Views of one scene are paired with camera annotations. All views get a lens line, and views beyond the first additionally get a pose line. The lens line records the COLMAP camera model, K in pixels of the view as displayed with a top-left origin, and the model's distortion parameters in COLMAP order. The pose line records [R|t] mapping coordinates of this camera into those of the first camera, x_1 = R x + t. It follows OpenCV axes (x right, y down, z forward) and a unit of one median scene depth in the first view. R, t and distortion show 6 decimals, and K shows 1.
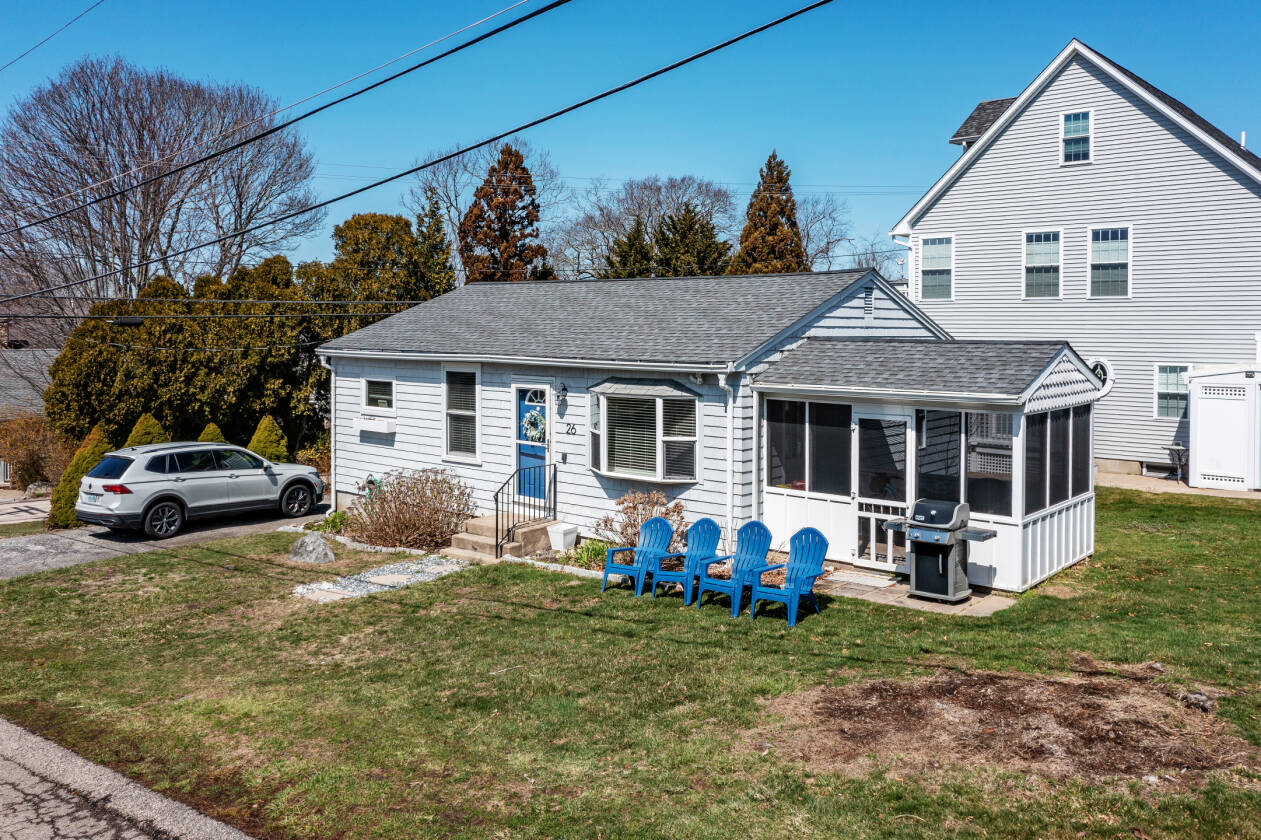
lens RADIAL K [[978.3, 0, 630.5], [0, 978.3, 420.0], [0, 0, 1]] dist [-0.031783, 0.000369]
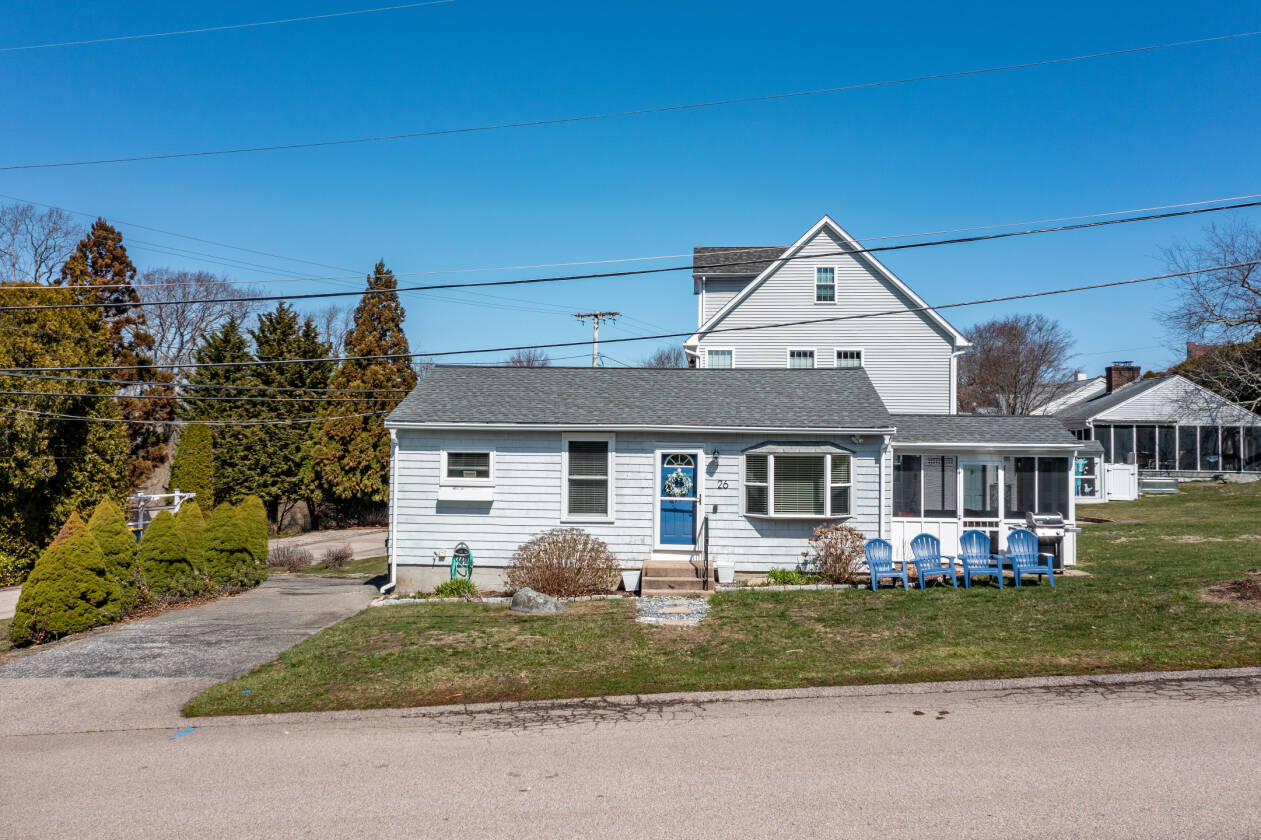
lens RADIAL K [[978.3, 0, 630.5], [0, 978.3, 420.0], [0, 0, 1]] dist [-0.031783, 0.000369]
pose [[0.820706, 0.019160, 0.571030, -0.792237], [0.047017, 0.993783, -0.100919, 0.043516], [-0.569413, 0.109673, 0.814703, 0.047745]]
